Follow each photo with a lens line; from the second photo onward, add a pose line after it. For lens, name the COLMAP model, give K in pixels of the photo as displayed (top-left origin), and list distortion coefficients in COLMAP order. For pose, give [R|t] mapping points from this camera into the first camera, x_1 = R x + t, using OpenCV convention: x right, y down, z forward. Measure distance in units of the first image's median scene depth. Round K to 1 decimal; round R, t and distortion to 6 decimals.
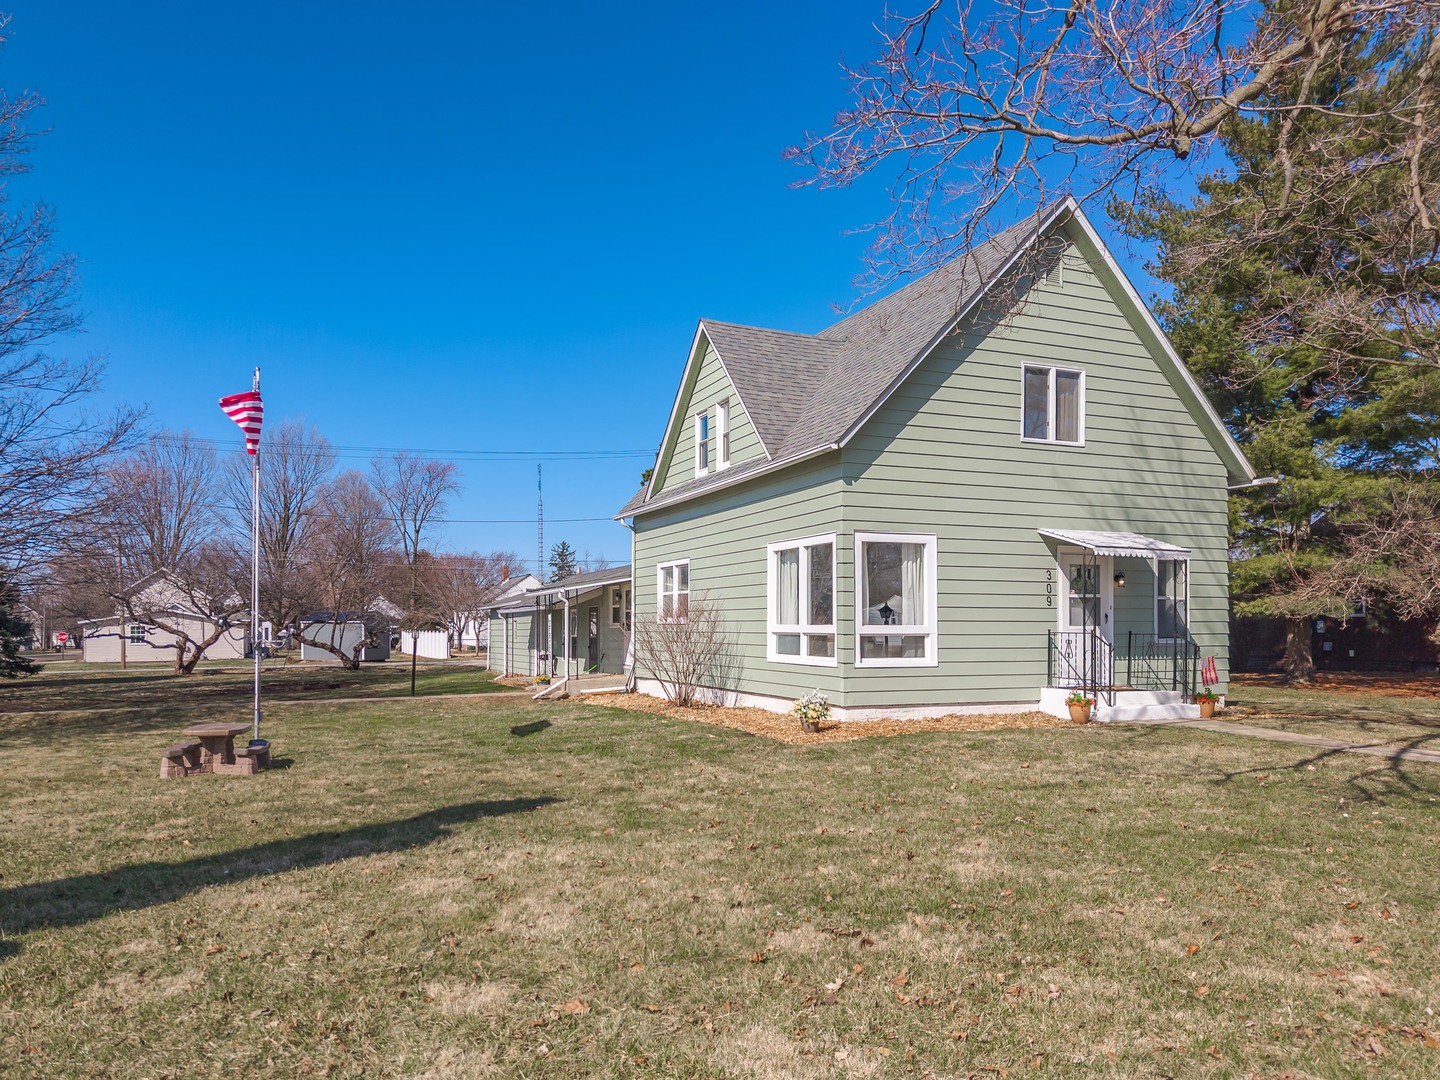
lens RADIAL K [[1009.7, 0, 668.8], [0, 1009.7, 598.0], [0, 0, 1]] dist [0.071811, -0.123067]
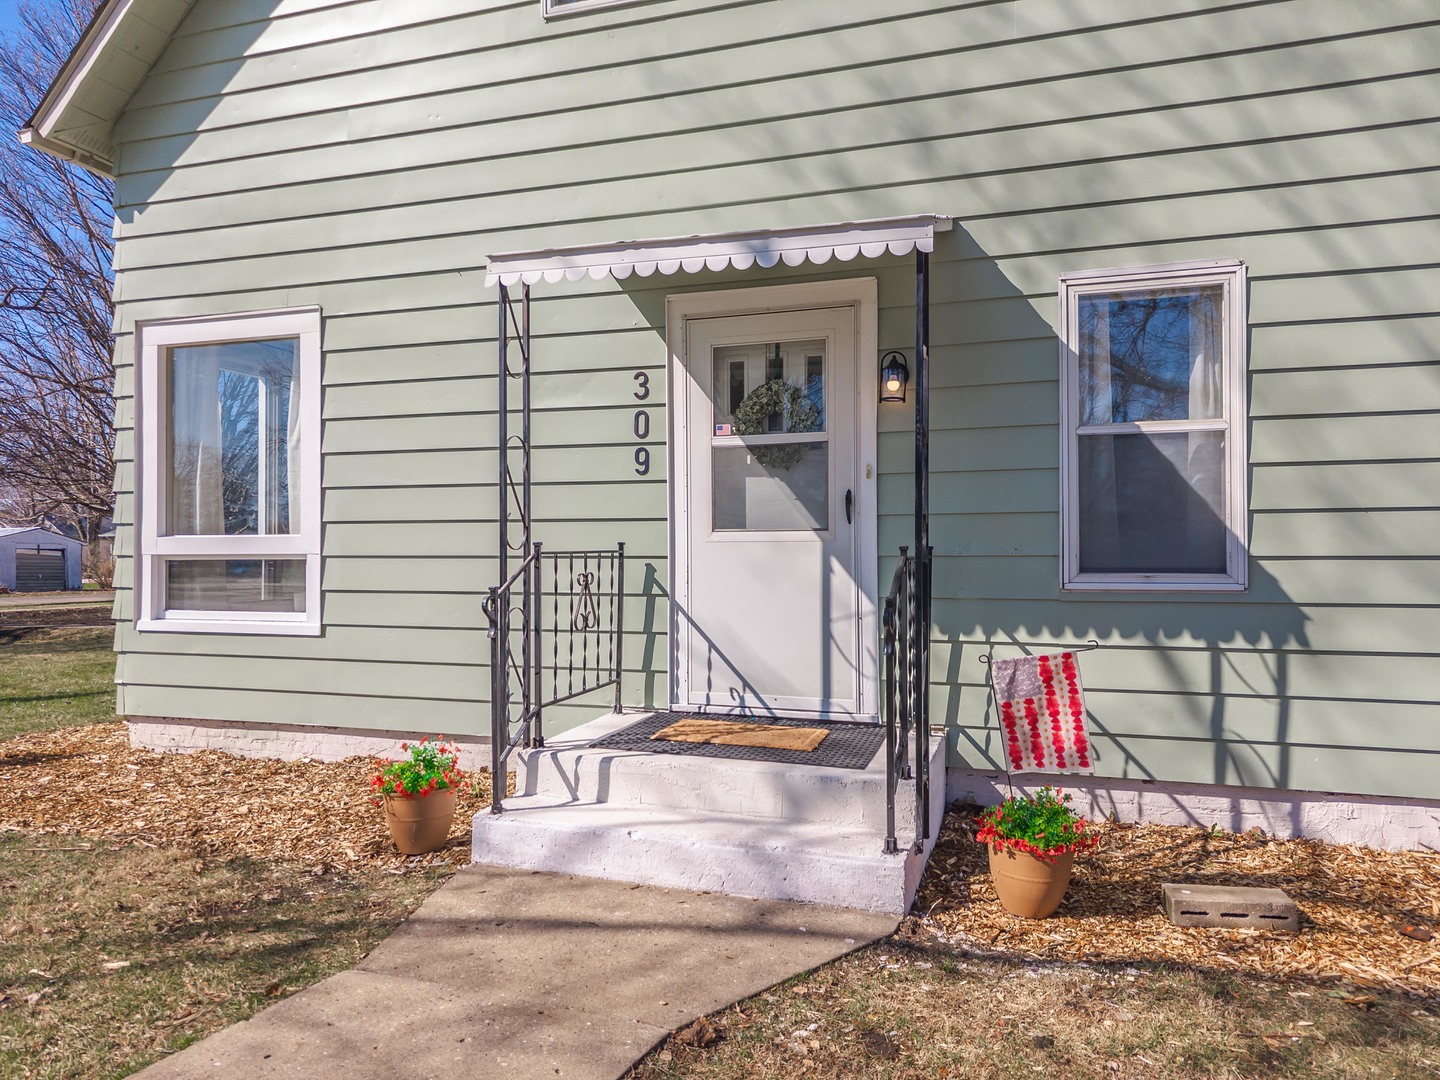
lens RADIAL K [[981.7, 0, 720.0], [0, 981.7, 540.0], [0, 0, 1]] dist [0.027170, -0.028431]
pose [[0.779818, -0.007622, -0.625960, 0.605873], [0.020616, 0.999696, 0.013510, 0.025946], [0.625667, -0.023441, 0.779738, 0.760030]]
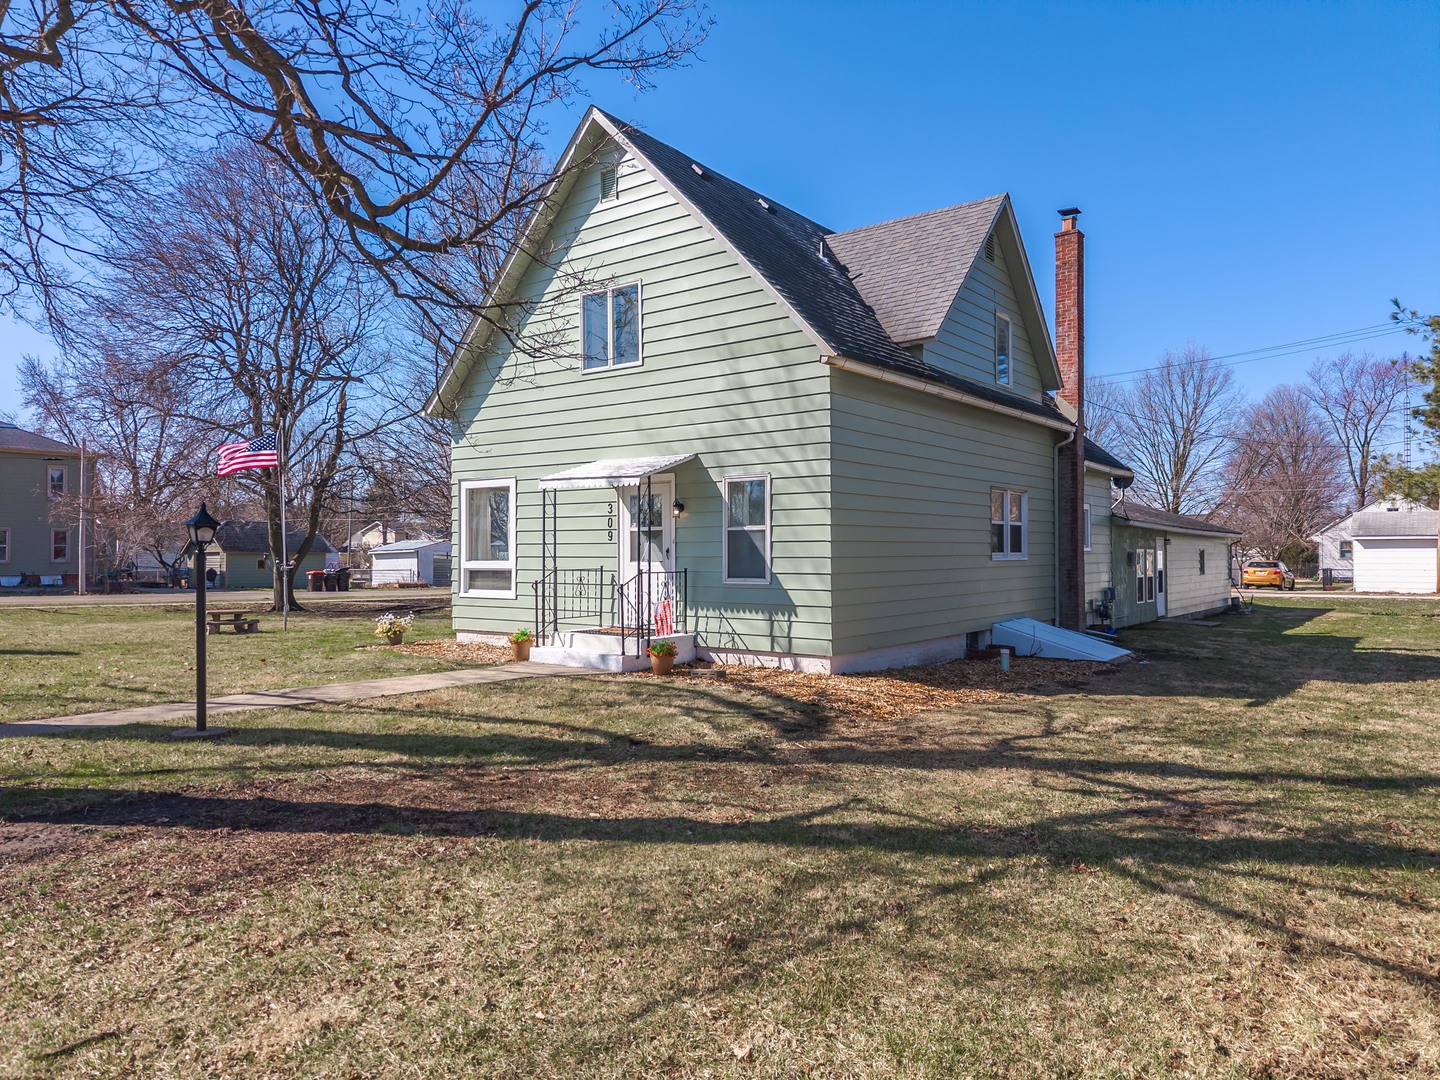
lens RADIAL K [[981.7, 0, 720.0], [0, 981.7, 540.0], [0, 0, 1]] dist [0.027170, -0.028431]
pose [[0.529433, -0.012628, -0.848258, 1.212170], [0.025118, 0.999684, 0.000795, 0.008475], [0.847980, -0.021728, 0.529583, 0.604316]]
